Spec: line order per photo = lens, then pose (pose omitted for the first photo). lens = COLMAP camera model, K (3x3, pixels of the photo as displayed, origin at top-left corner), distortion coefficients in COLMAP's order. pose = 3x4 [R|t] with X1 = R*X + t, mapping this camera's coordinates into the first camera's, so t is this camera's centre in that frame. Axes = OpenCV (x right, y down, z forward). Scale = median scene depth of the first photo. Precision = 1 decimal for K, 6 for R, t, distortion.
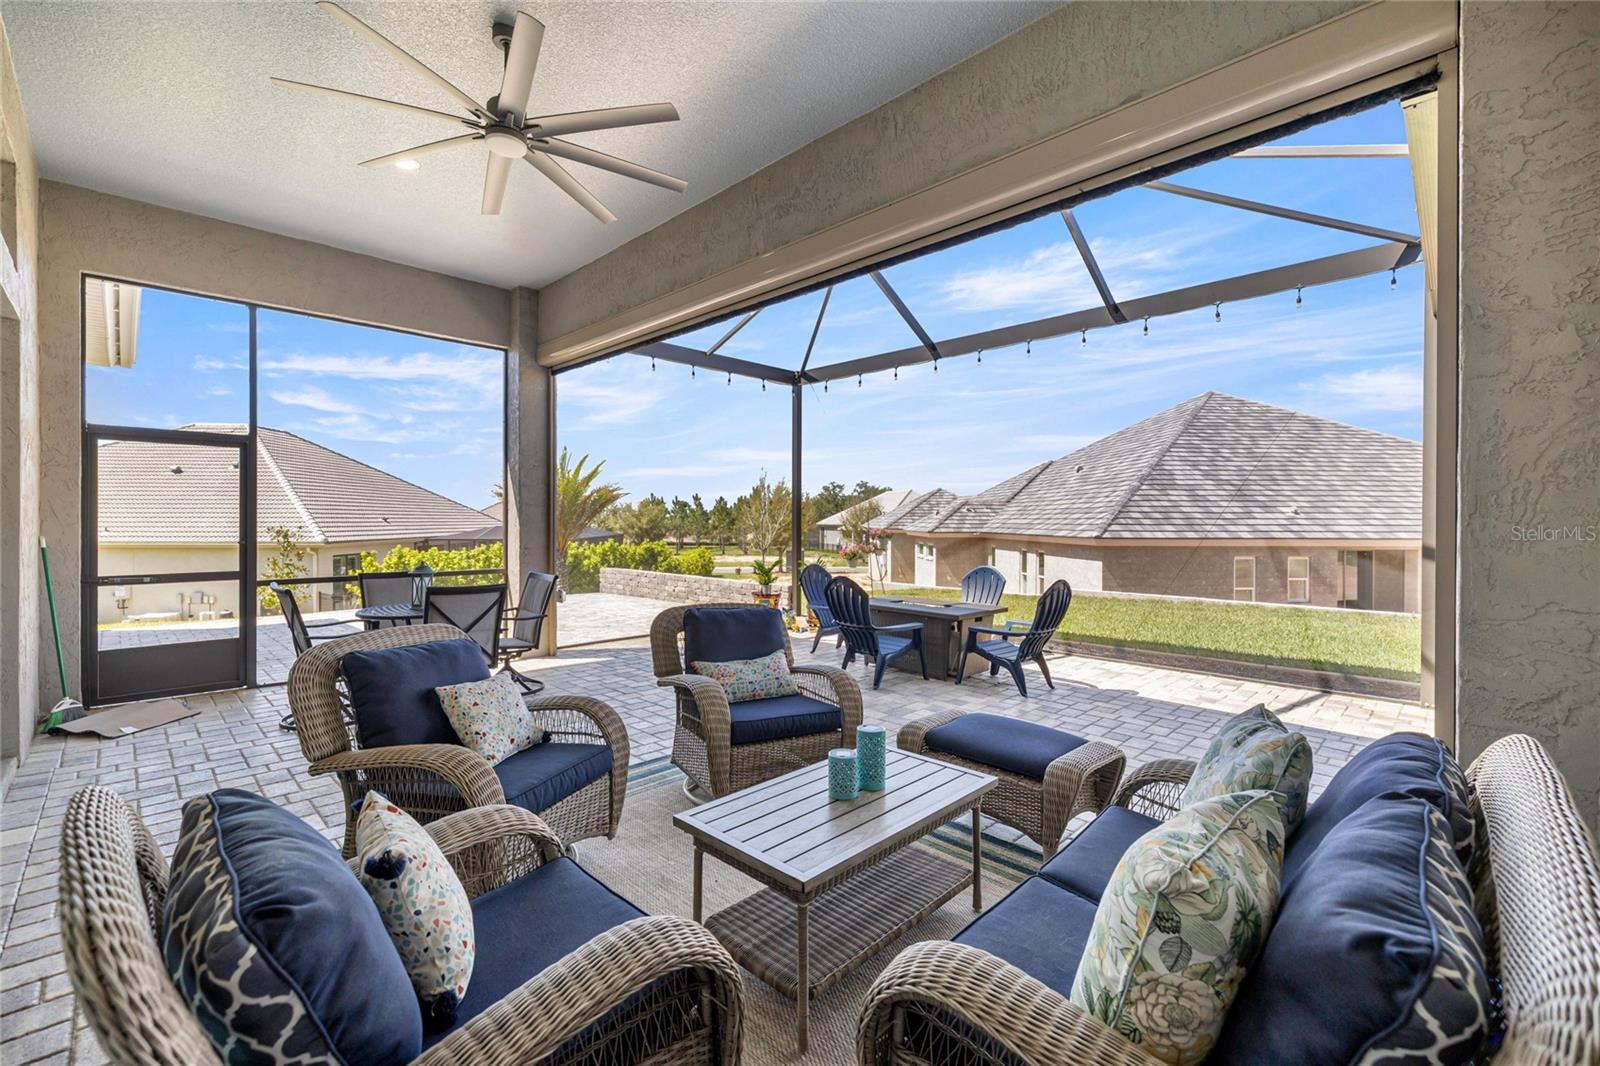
lens RADIAL K [[676.4, 0, 802.2], [0, 676.4, 528.3], [0, 0, 1]] dist [0.003799, -0.000358]
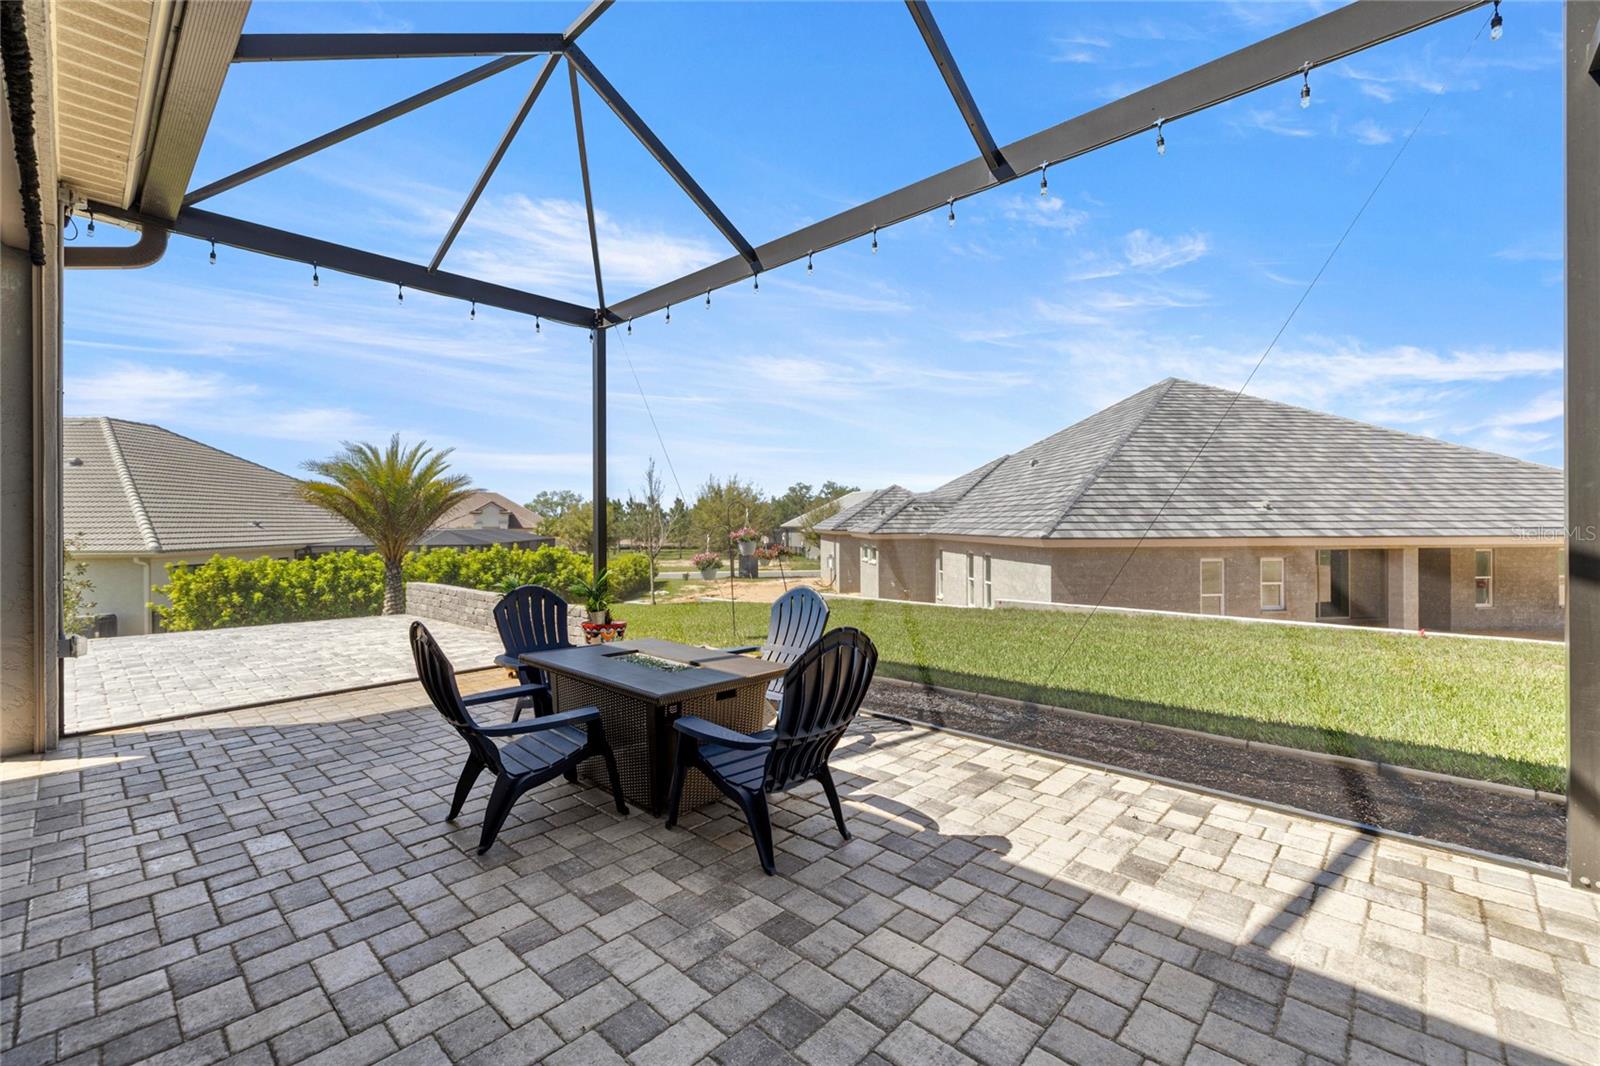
lens RADIAL K [[676.4, 0, 807.4], [0, 676.4, 521.6], [0, 0, 1]] dist [0.003799, -0.000358]
pose [[0.999176, -0.007178, 0.039947, 0.088845], [0.007705, 0.999885, -0.013049, 0.001663], [-0.039849, 0.013346, 0.999117, 0.135349]]
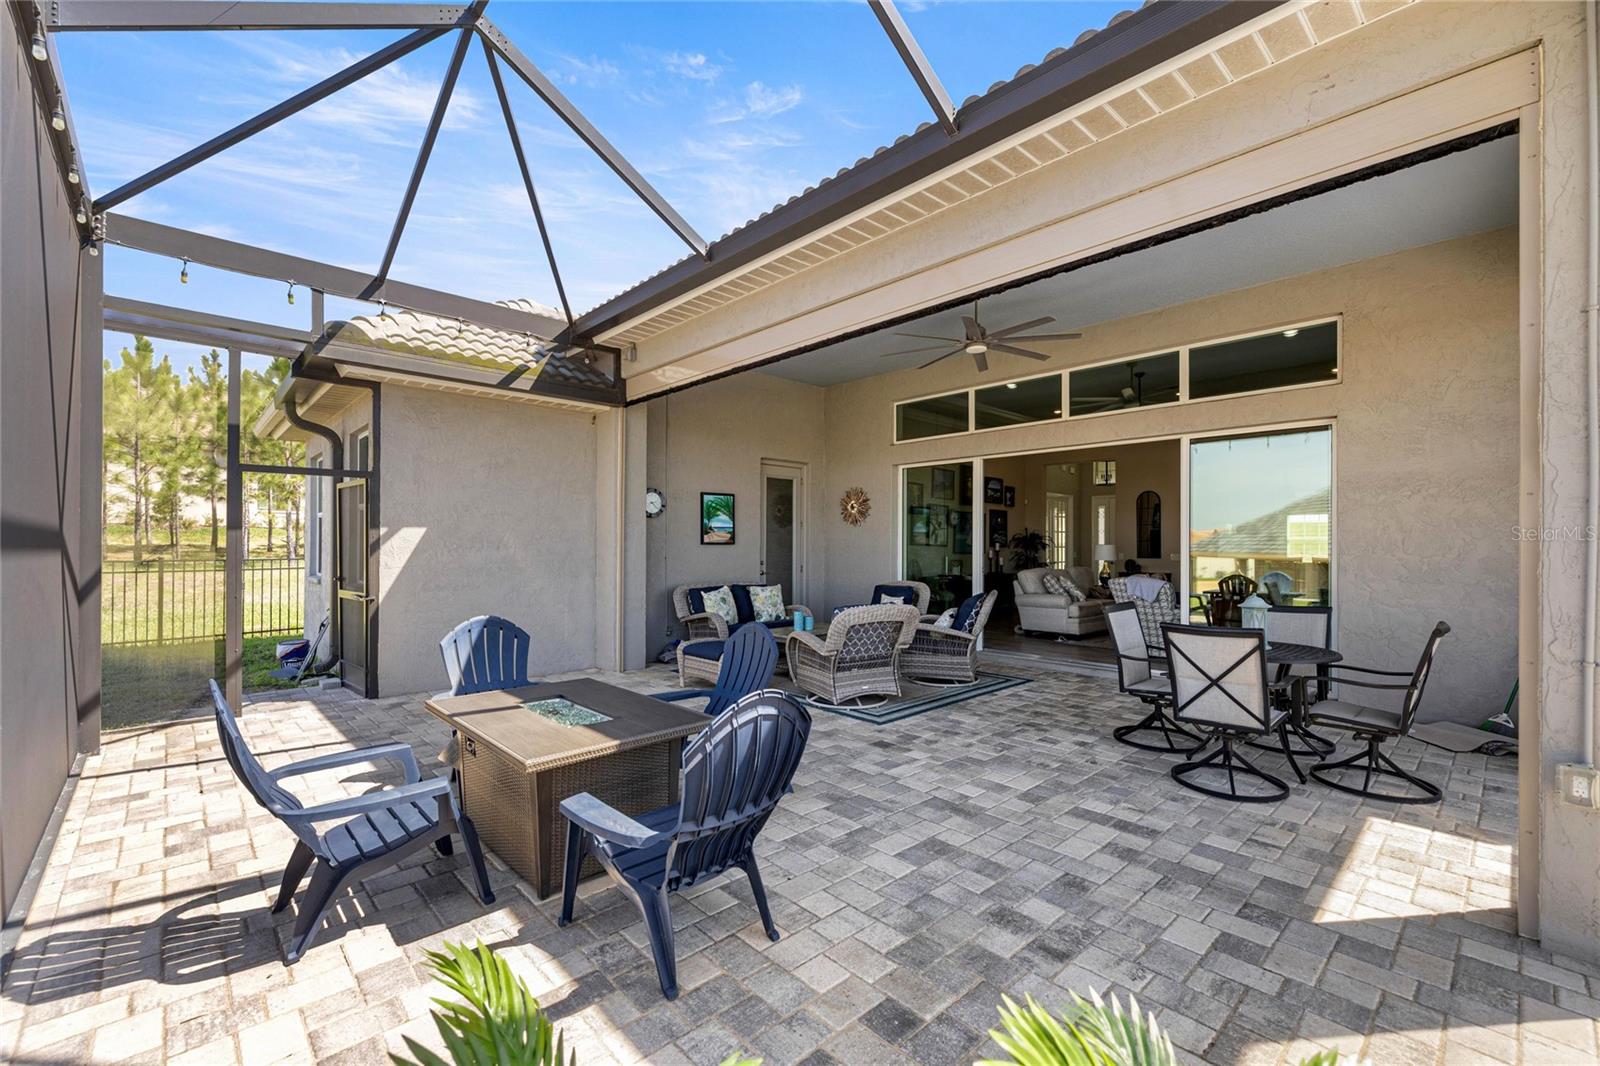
lens RADIAL K [[676.4, 0, 816.5], [0, 676.4, 530.2], [0, 0, 1]] dist [0.003799, -0.000358]
pose [[-0.999517, -0.006488, 0.030390, -0.005794], [-0.006958, 0.999858, -0.015373, -0.003293], [-0.030286, -0.015577, -0.999420, 0.468412]]
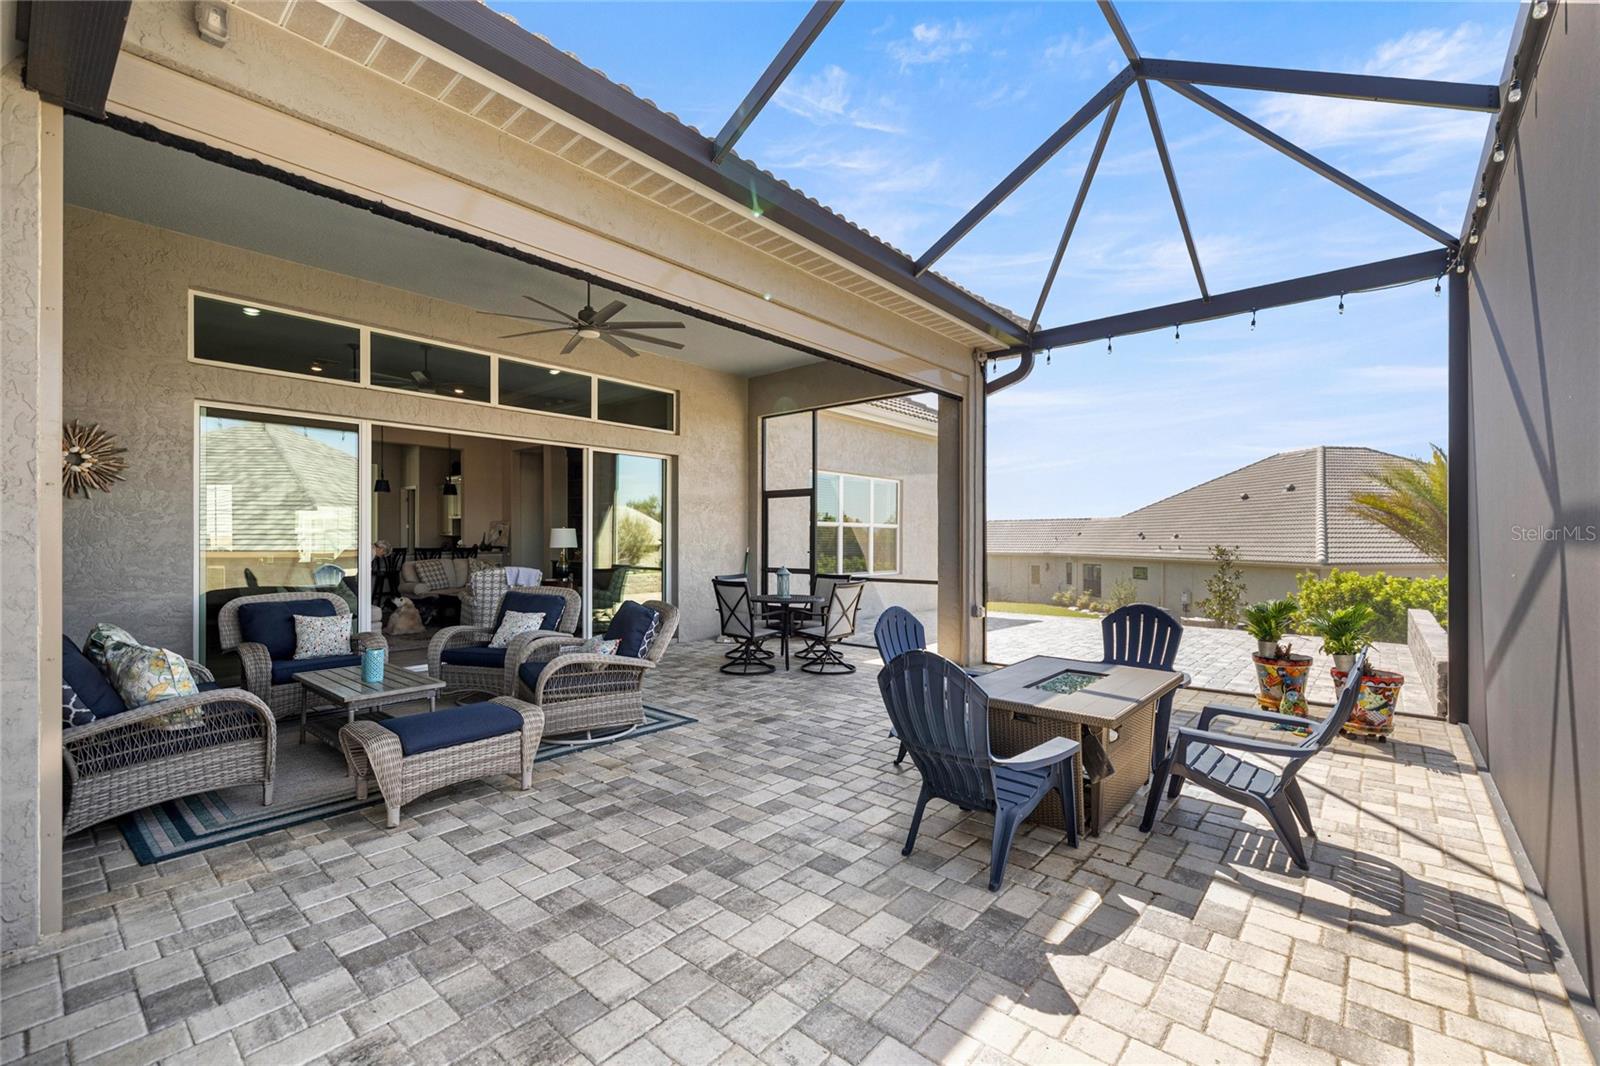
lens RADIAL K [[676.4, 0, 793.6], [0, 676.4, 531.4], [0, 0, 1]] dist [0.003799, -0.000358]
pose [[0.061644, -0.017354, -0.997947, 0.231484], [-0.009370, 0.999795, -0.017965, -0.000045], [0.998054, 0.010458, 0.061468, 0.230755]]
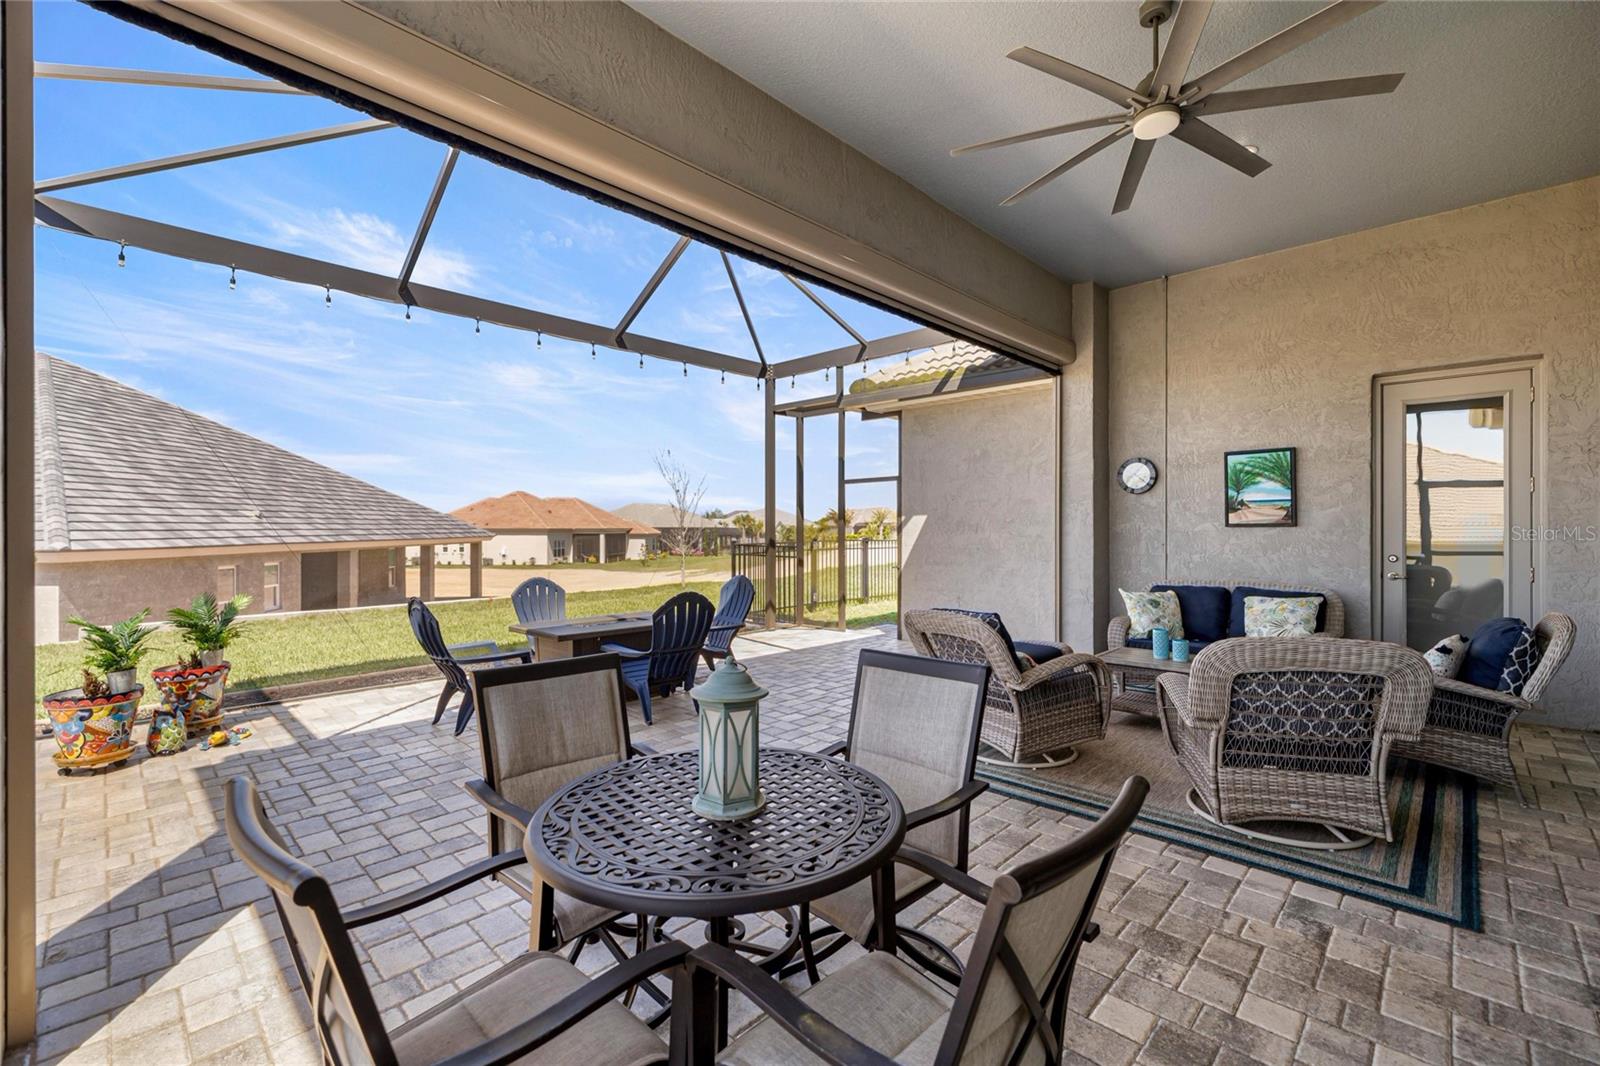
lens RADIAL K [[676.4, 0, 797.1], [0, 676.4, 534.2], [0, 0, 1]] dist [0.003799, -0.000358]
pose [[-0.016773, -0.011147, 0.999797, -0.215816], [0.009548, 0.999890, 0.011308, -0.002175], [-0.999814, 0.009735, -0.016665, 0.244803]]
